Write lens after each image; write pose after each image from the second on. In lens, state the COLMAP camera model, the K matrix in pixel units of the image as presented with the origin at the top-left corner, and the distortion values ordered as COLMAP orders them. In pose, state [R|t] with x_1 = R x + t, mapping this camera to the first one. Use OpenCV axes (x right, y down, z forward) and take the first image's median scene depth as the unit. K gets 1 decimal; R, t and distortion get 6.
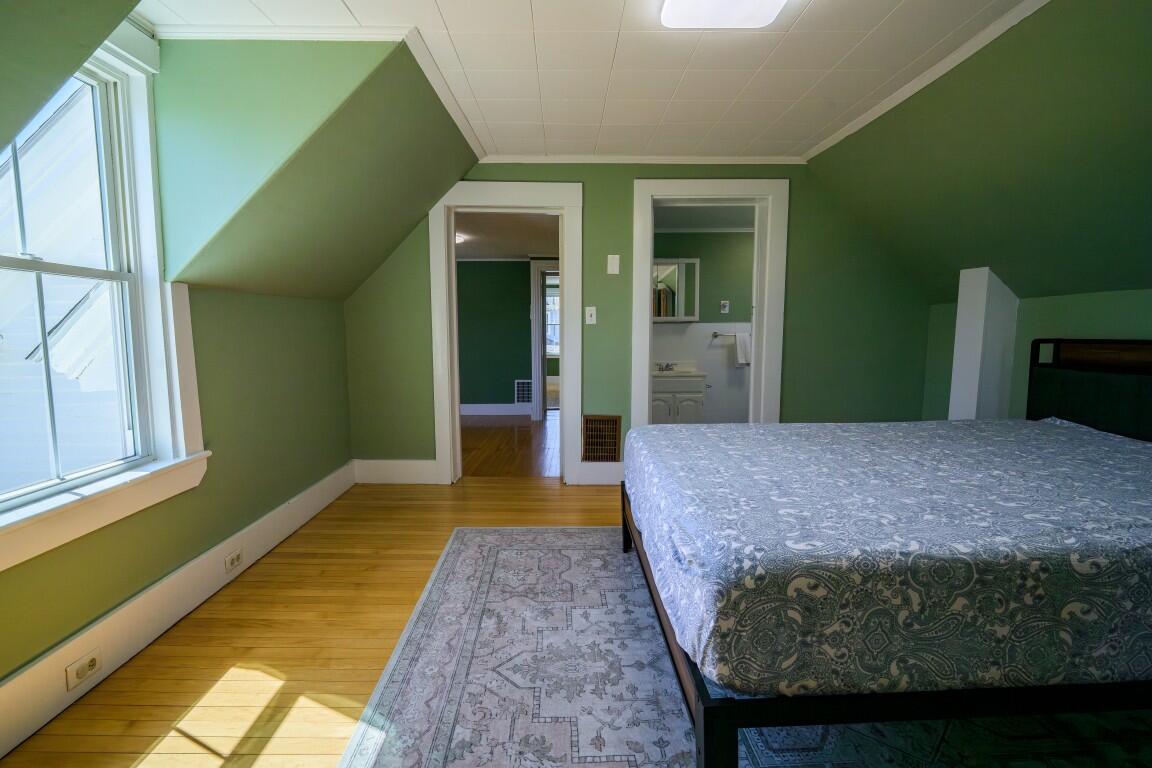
lens RADIAL K [[536.0, 0, 571.7], [0, 536.0, 388.4], [0, 0, 1]] dist [-0.011513, -0.000350]
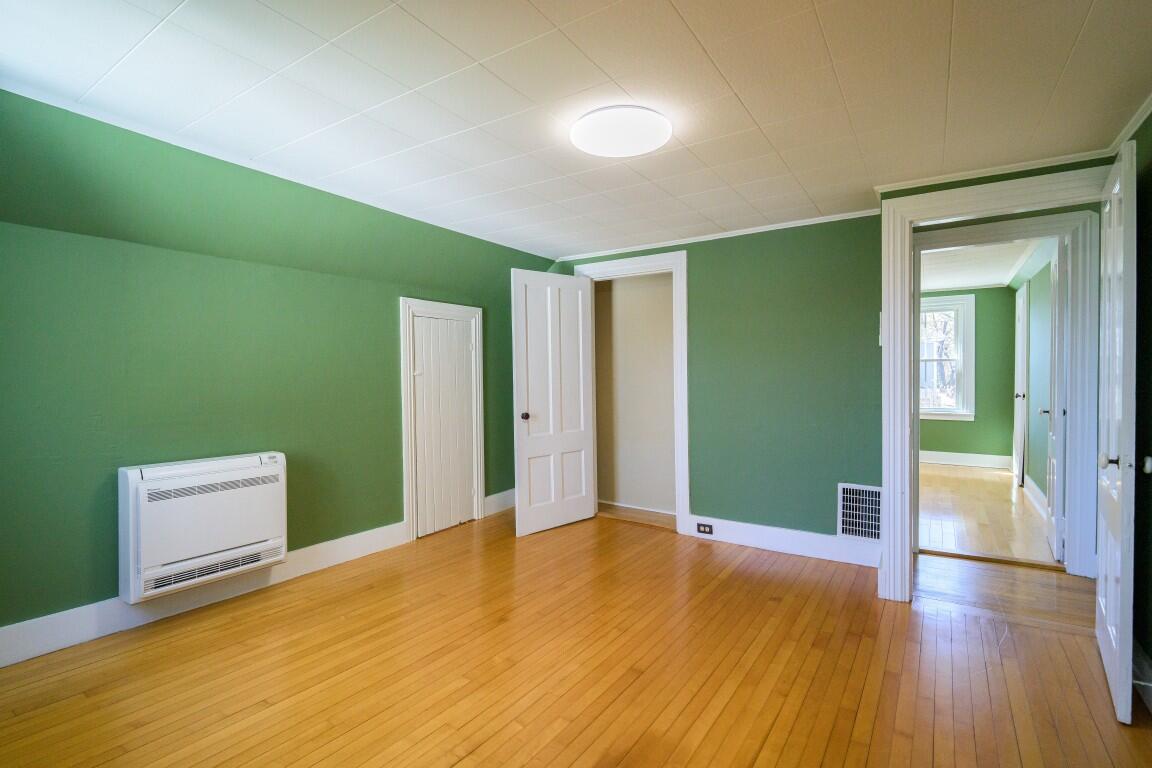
lens RADIAL K [[536.0, 0, 564.7], [0, 536.0, 386.4], [0, 0, 1]] dist [-0.011513, -0.000350]
pose [[0.809174, 0.007121, -0.587526, -0.029513], [-0.056075, 0.996298, -0.065154, -0.053191], [0.584888, 0.085666, 0.806578, 0.502632]]
